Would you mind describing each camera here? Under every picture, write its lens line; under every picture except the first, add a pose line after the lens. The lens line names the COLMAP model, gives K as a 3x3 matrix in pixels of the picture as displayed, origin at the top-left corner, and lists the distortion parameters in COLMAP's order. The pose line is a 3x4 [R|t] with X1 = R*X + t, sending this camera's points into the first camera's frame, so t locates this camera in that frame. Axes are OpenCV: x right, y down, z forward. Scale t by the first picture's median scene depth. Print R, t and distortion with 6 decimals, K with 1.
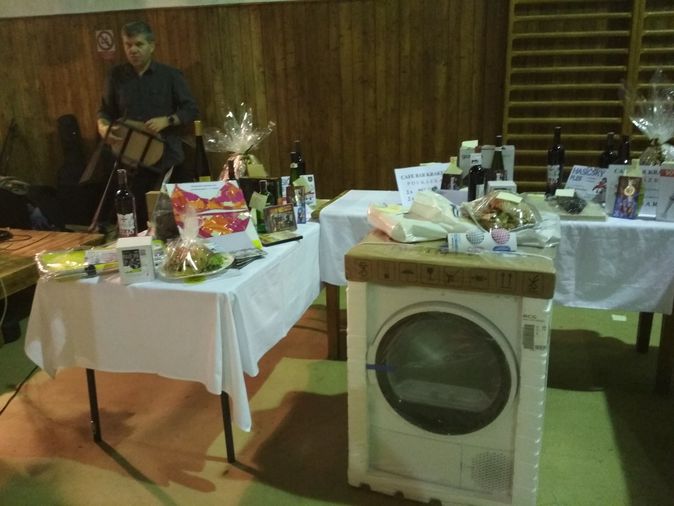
lens RADIAL K [[599.1, 0, 335.2], [0, 599.1, 251.9], [0, 0, 1]] dist [0.086709, -0.174452]
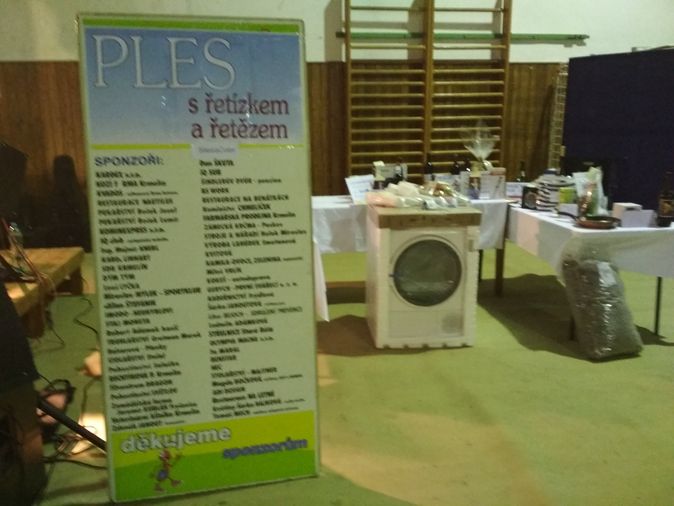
lens RADIAL K [[599.1, 0, 332.4], [0, 599.1, 250.2], [0, 0, 1]] dist [0.086709, -0.174452]
pose [[0.917162, -0.073087, 0.391754, -0.618233], [0.102484, 0.993233, -0.054632, 0.146950], [-0.385110, 0.090255, 0.918447, -0.476451]]
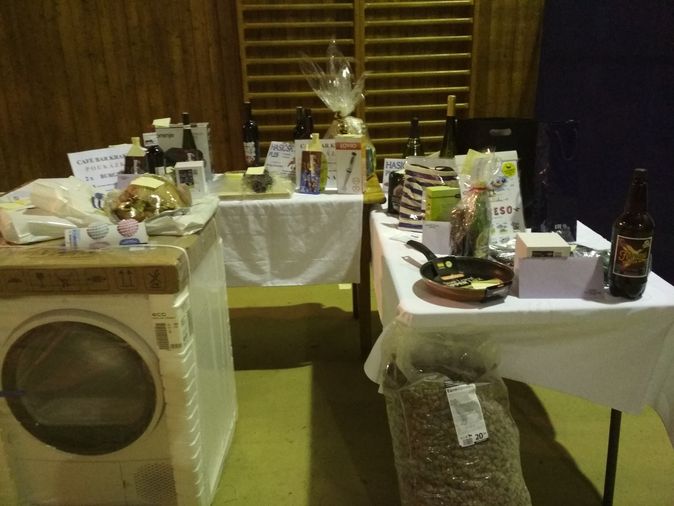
lens RADIAL K [[599.1, 0, 338.1], [0, 599.1, 250.6], [0, 0, 1]] dist [0.086709, -0.174452]
pose [[0.949673, -0.100886, 0.296551, 0.210865], [0.089836, 0.994666, 0.050693, -0.006967], [-0.300084, -0.021501, 0.953671, 0.036208]]
